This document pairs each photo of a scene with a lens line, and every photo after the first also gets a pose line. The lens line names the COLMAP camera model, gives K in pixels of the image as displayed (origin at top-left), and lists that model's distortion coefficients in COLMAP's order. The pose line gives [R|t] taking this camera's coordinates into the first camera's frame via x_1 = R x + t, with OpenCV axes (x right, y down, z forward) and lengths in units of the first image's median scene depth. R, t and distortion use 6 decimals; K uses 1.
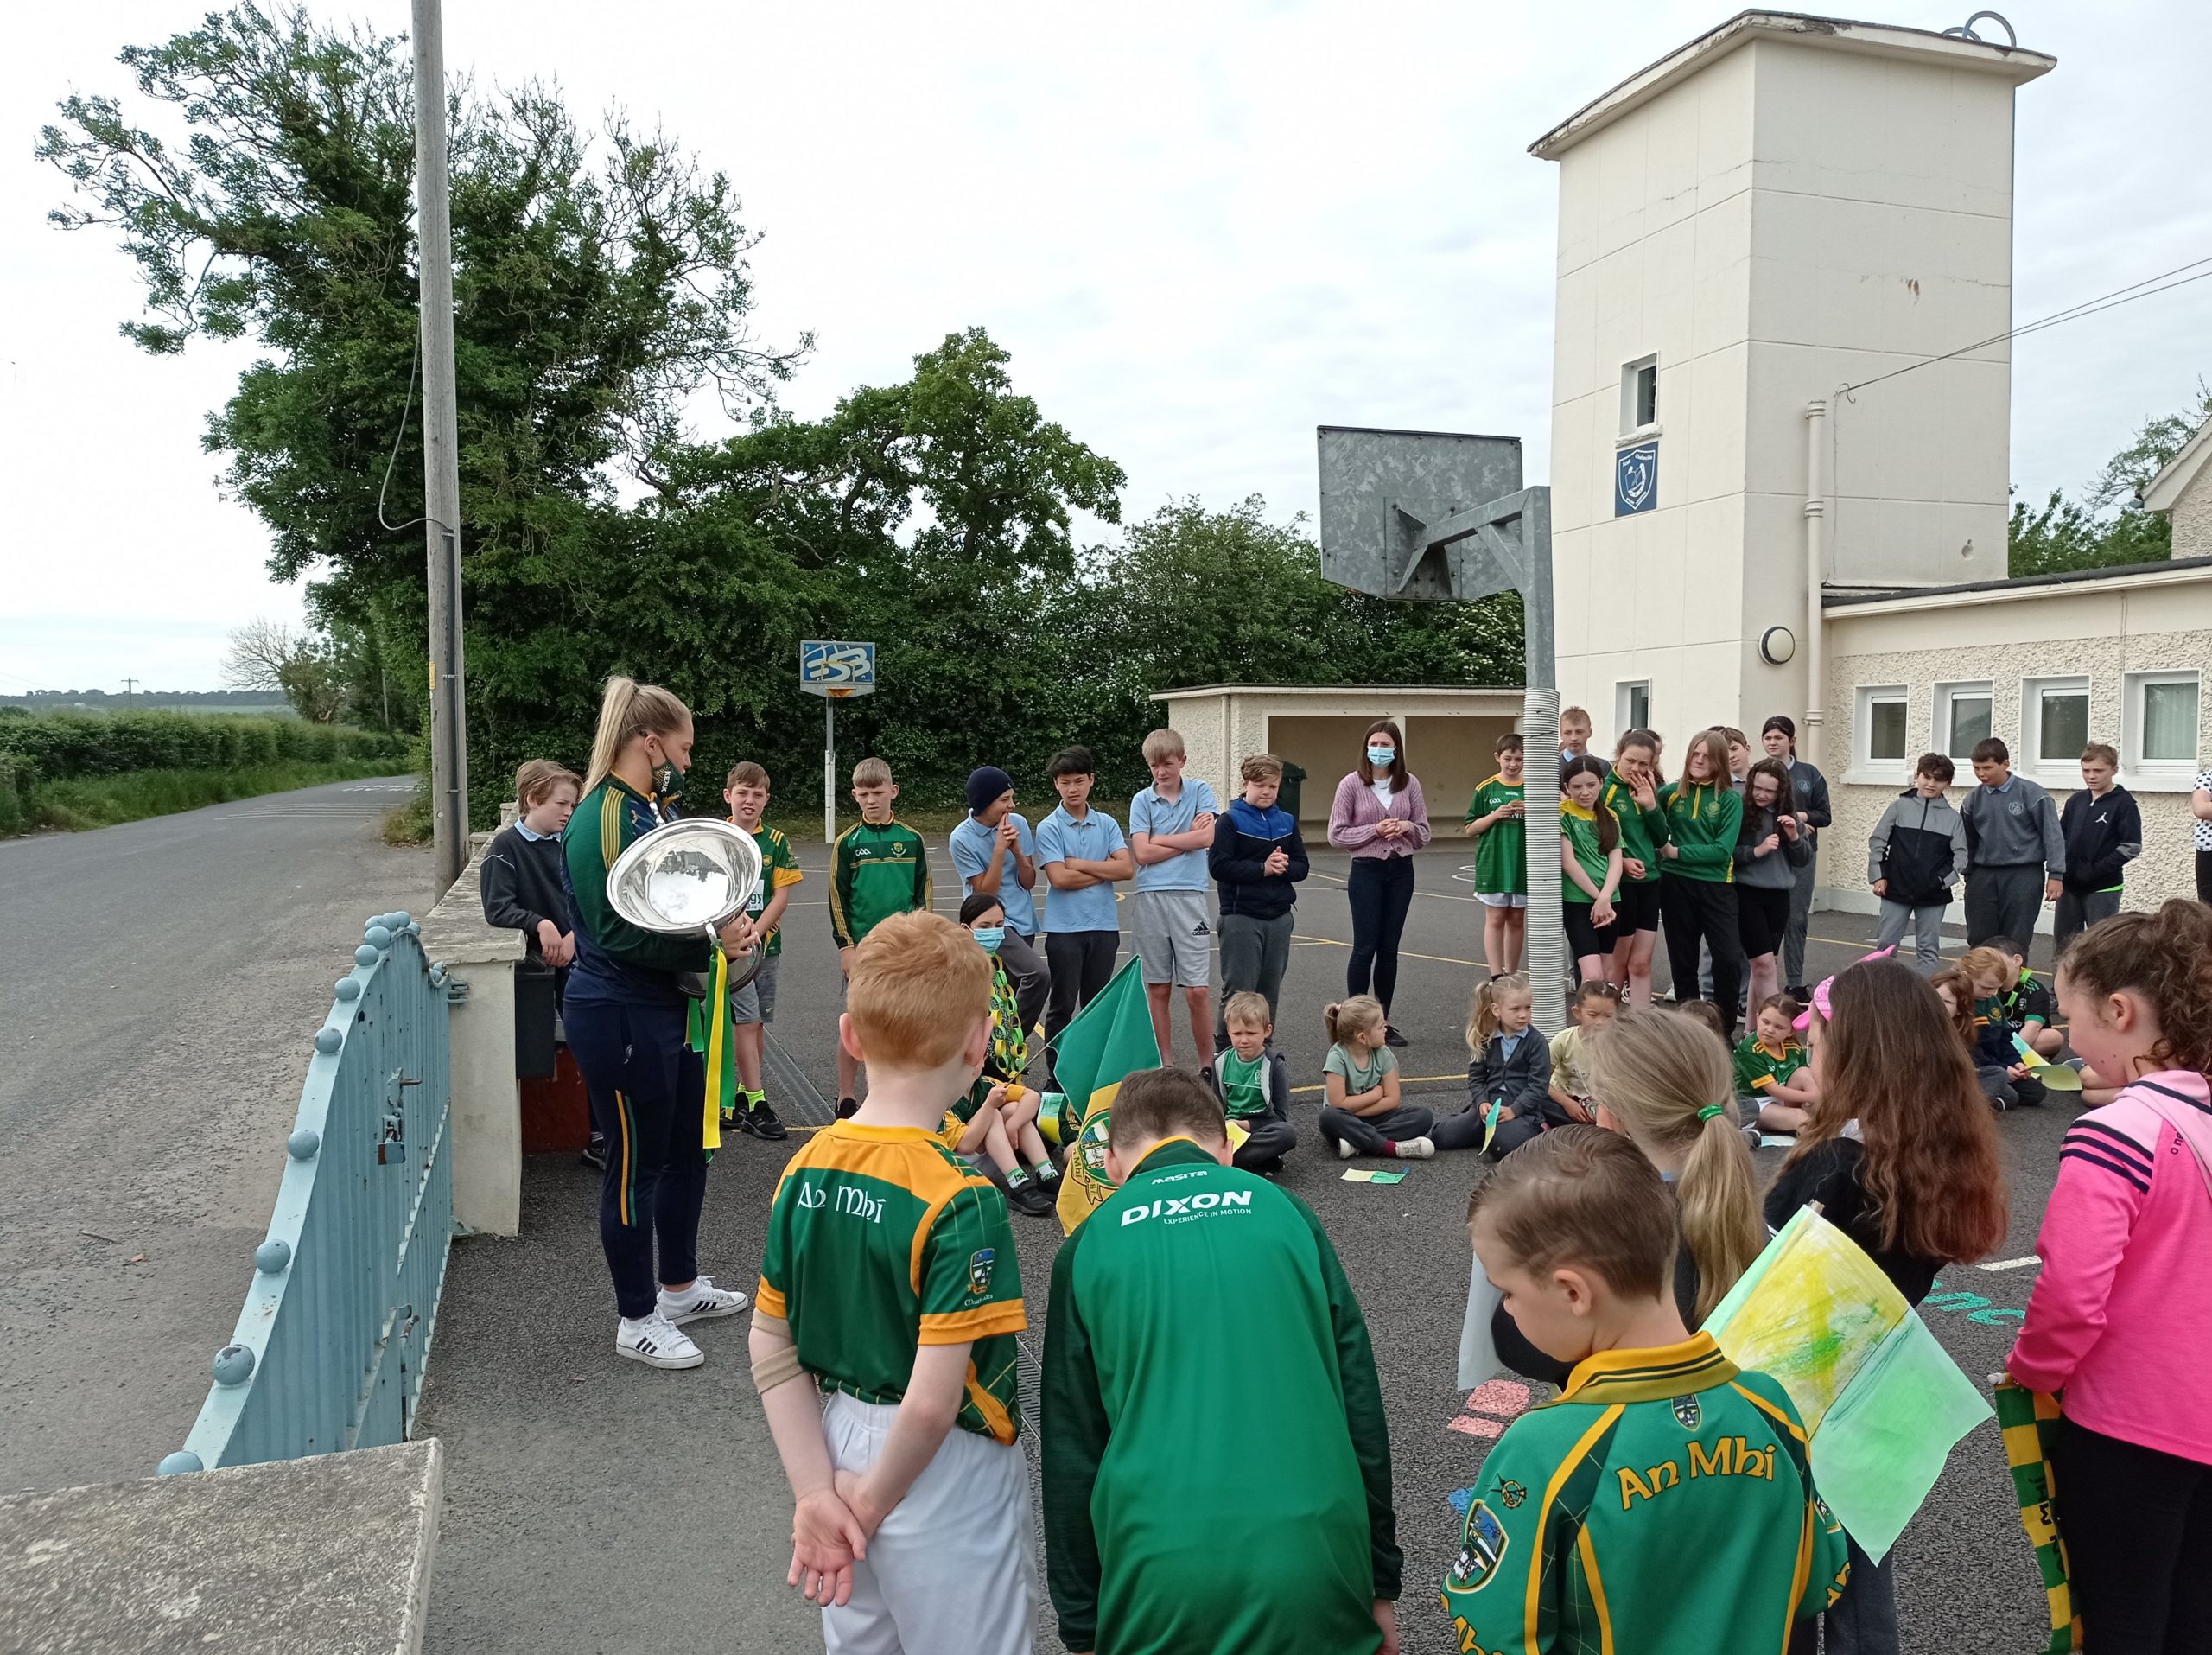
lens RADIAL K [[1619.8, 0, 1112.0], [0, 1619.8, 836.2], [0, 0, 1]] dist [0.036150, -0.021619]
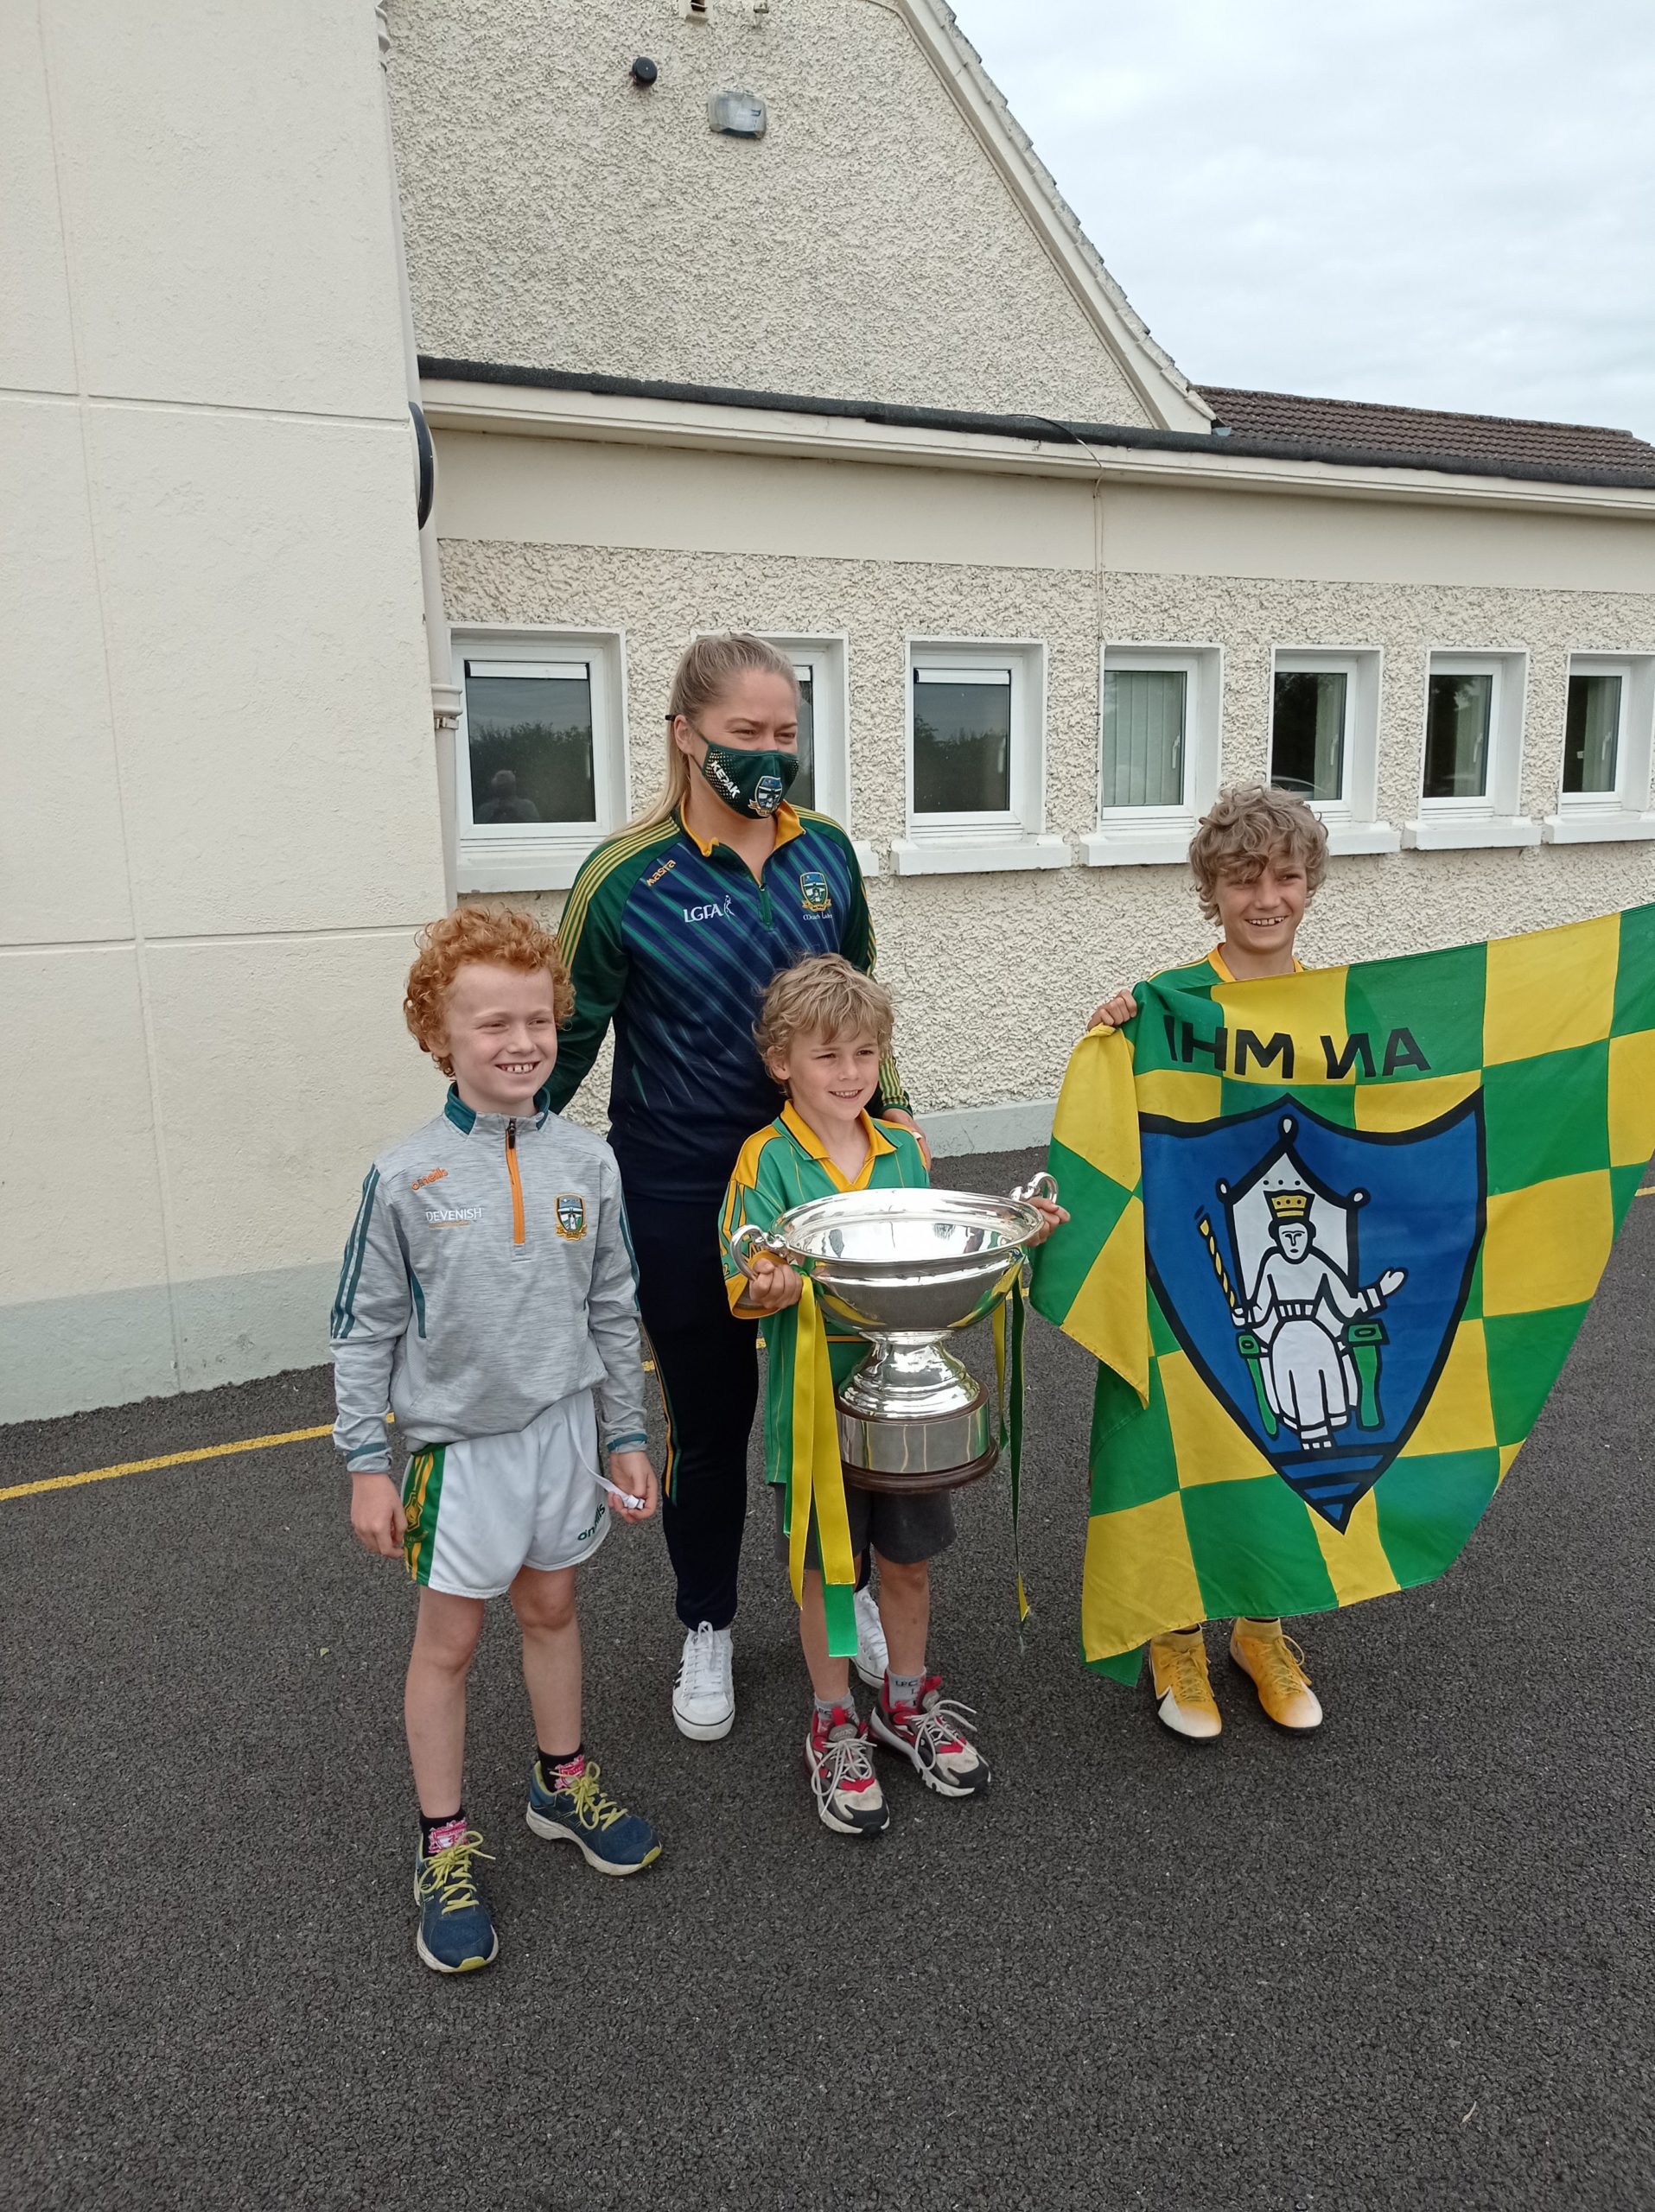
lens RADIAL K [[1612.8, 0, 804.8], [0, 1612.8, 1096.9], [0, 0, 1]] dist [0.038420, -0.027815]
pose [[-0.122474, -0.169477, 0.977894, 0.068161], [0.079382, 0.980483, 0.179868, -0.046961], [-0.989292, 0.099657, -0.106630, 0.966521]]
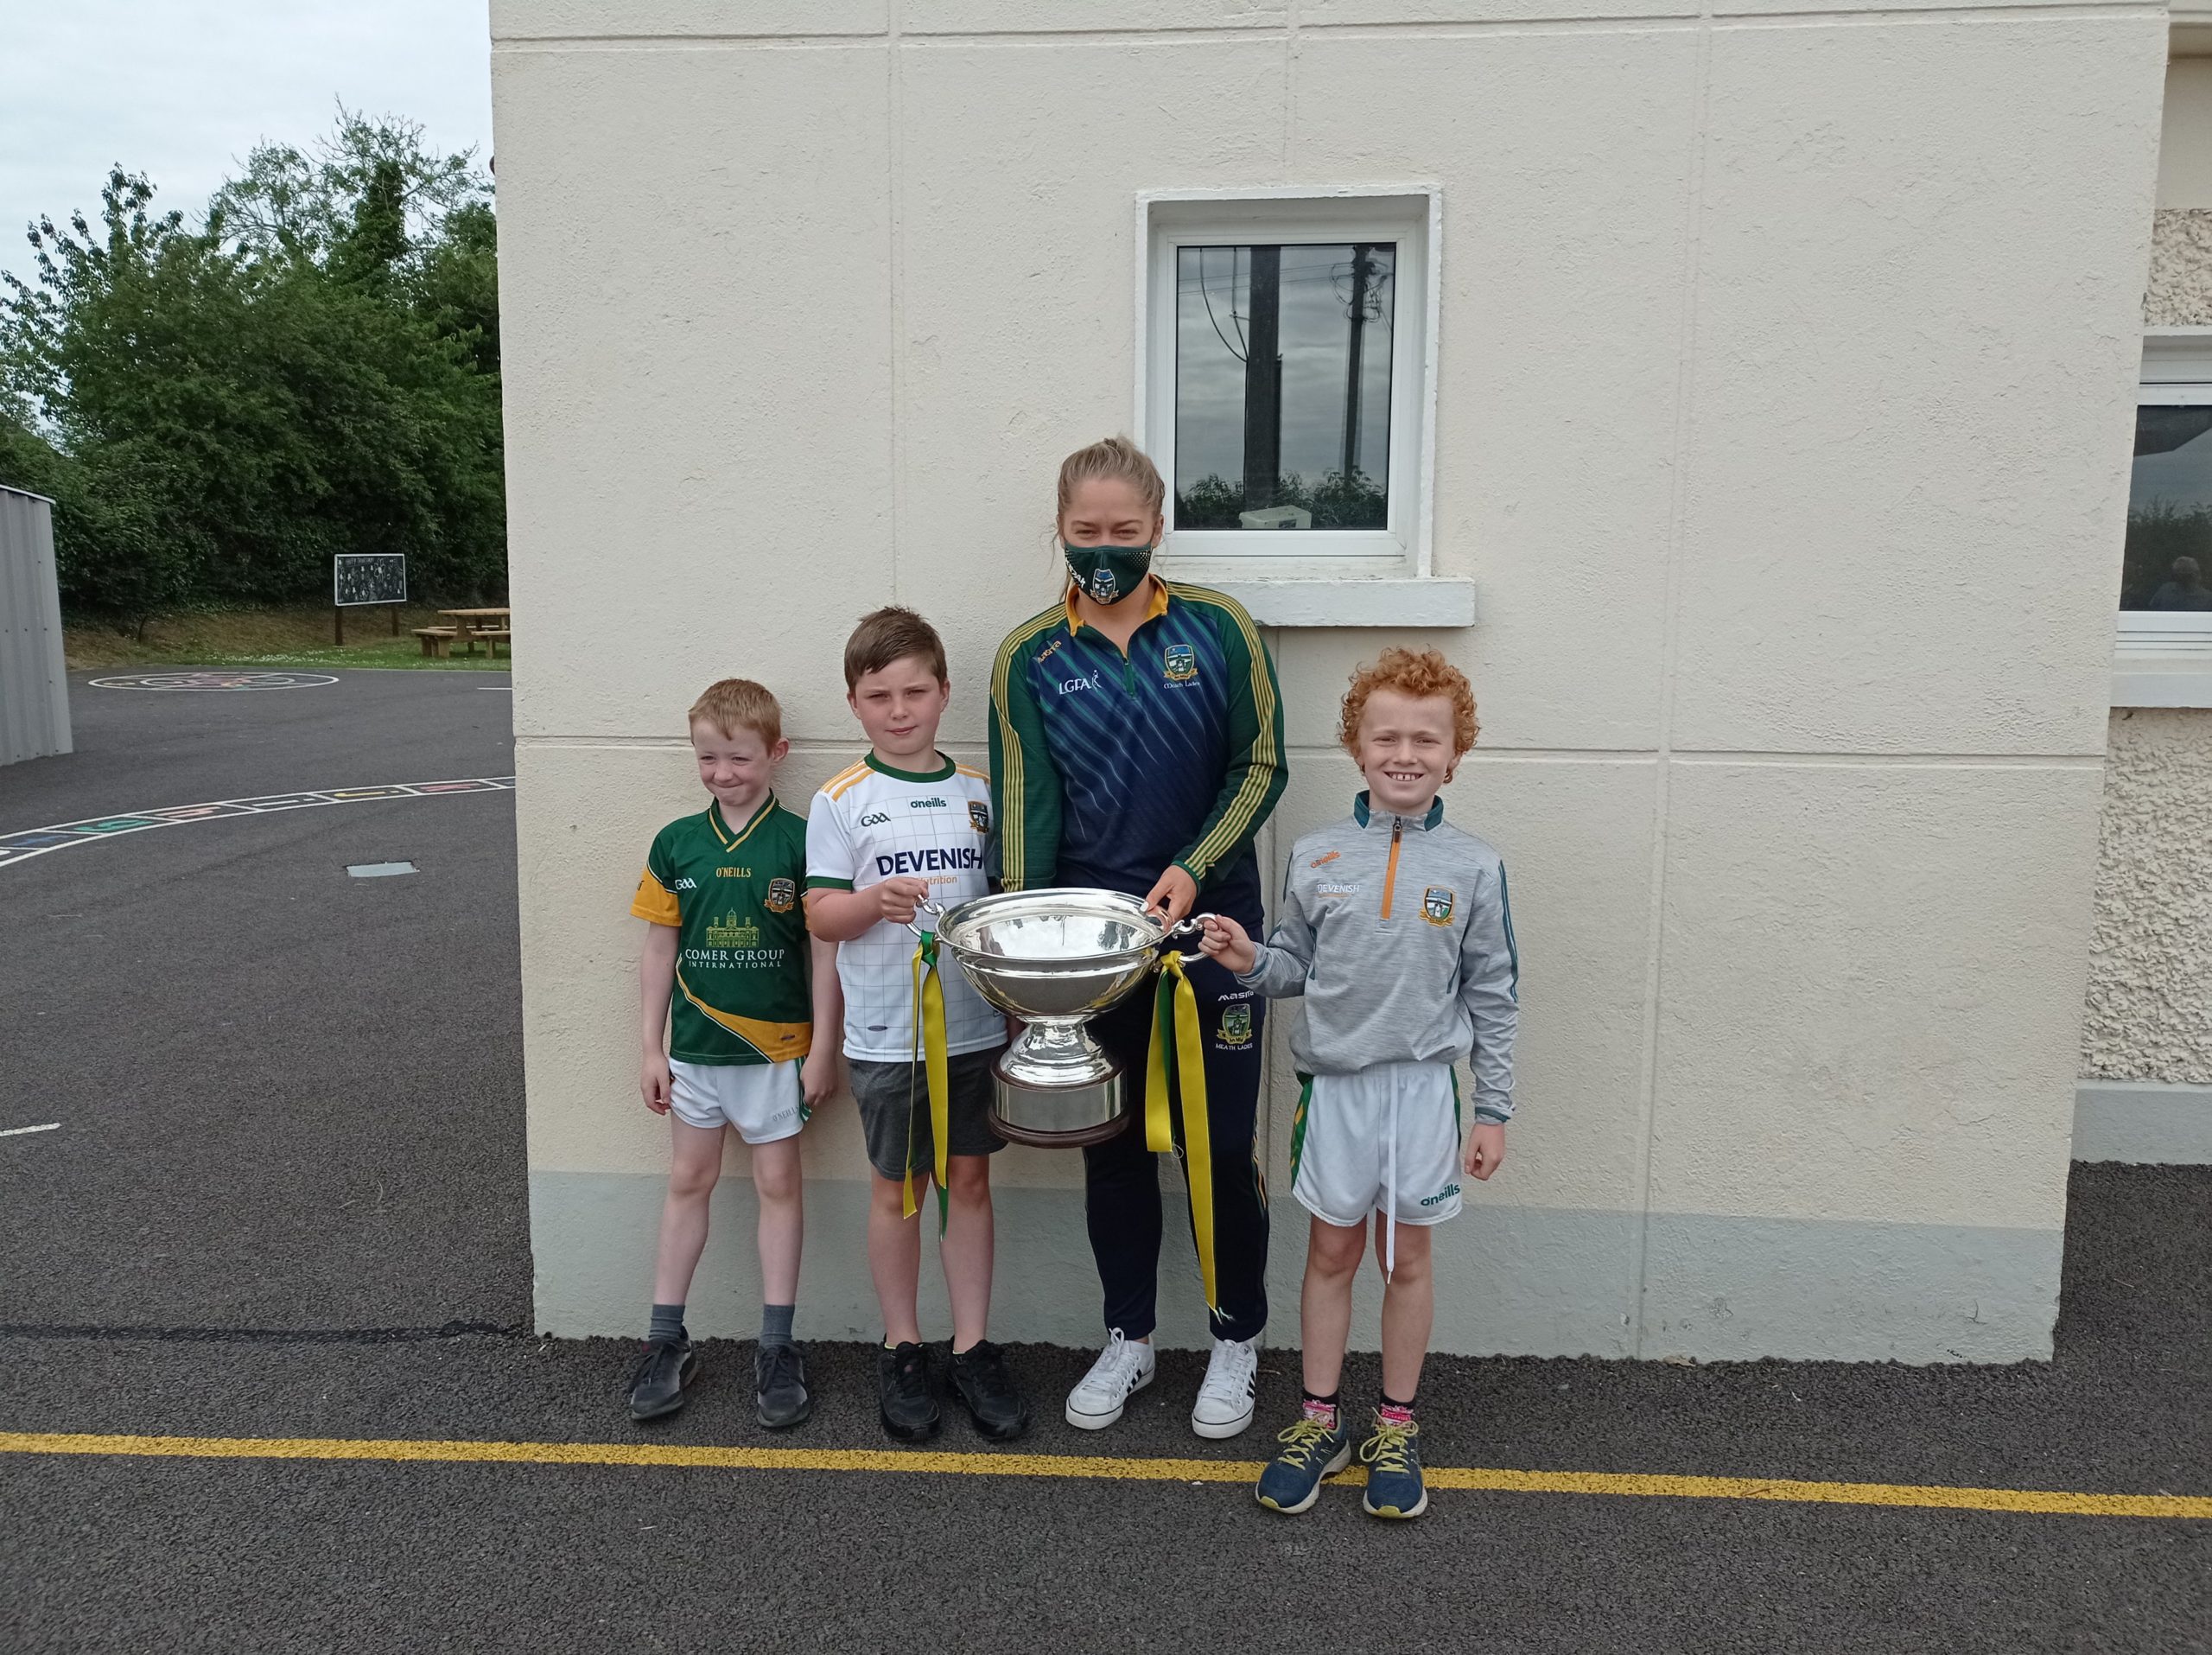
lens RADIAL K [[1609.3, 0, 1106.0], [0, 1609.3, 827.5], [0, 0, 1]] dist [0.042255, -0.033941]
pose [[0.394424, -0.124584, 0.910444, 0.145468], [0.044021, 0.992191, 0.116699, -0.050084], [-0.917873, -0.005951, 0.396829, 1.032979]]
